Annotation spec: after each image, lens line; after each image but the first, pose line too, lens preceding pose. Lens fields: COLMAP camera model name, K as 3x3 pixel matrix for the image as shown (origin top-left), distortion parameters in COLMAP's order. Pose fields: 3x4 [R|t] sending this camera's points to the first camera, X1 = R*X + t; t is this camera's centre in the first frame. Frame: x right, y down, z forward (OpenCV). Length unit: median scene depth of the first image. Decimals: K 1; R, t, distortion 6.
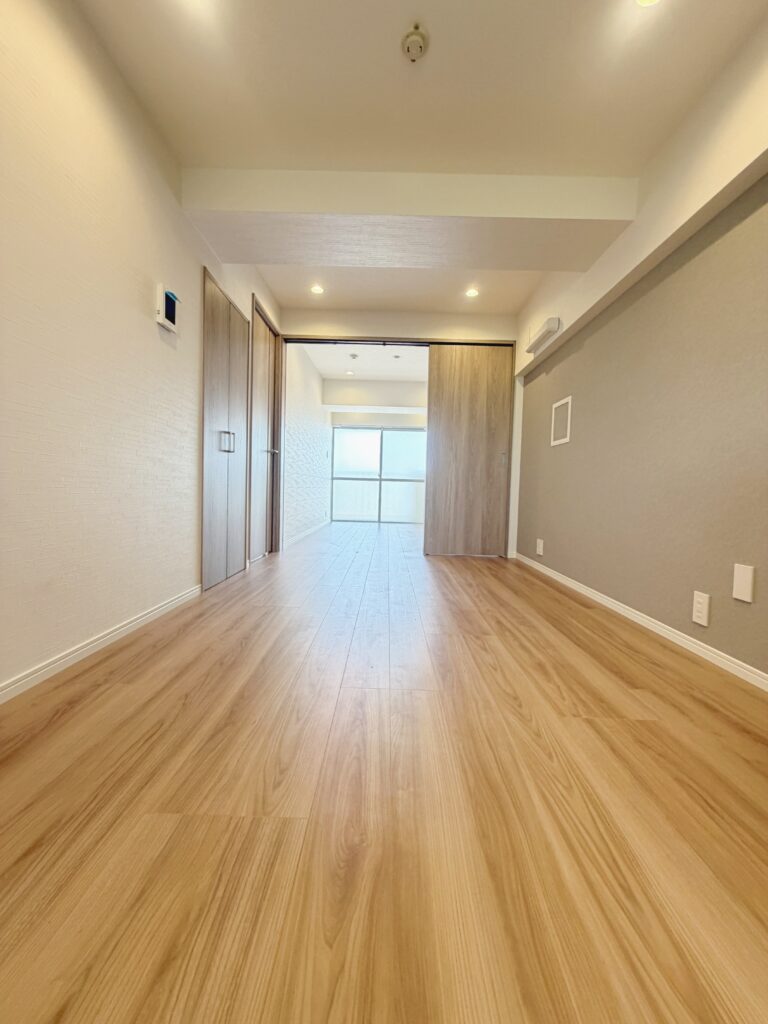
lens RADIAL K [[408.9, 0, 385.3], [0, 408.9, 511.4], [0, 0, 1]] dist [0.016435, 0.000221]
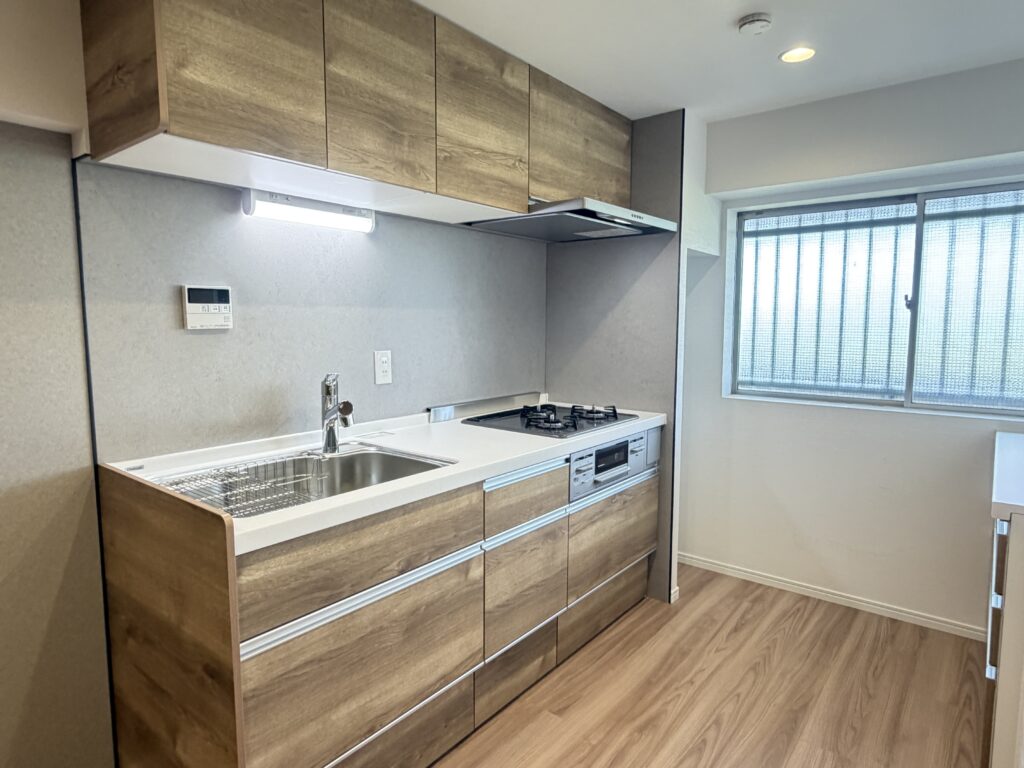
lens RADIAL K [[605.0, 0, 513.3], [0, 605.0, 381.7], [0, 0, 1]] dist [-0.002932, -0.000389]
pose [[-0.789279, -0.075680, 0.609353, -0.305218], [0.019221, 0.988844, 0.147708, -1.219484], [-0.613733, 0.128295, -0.779020, 4.523855]]
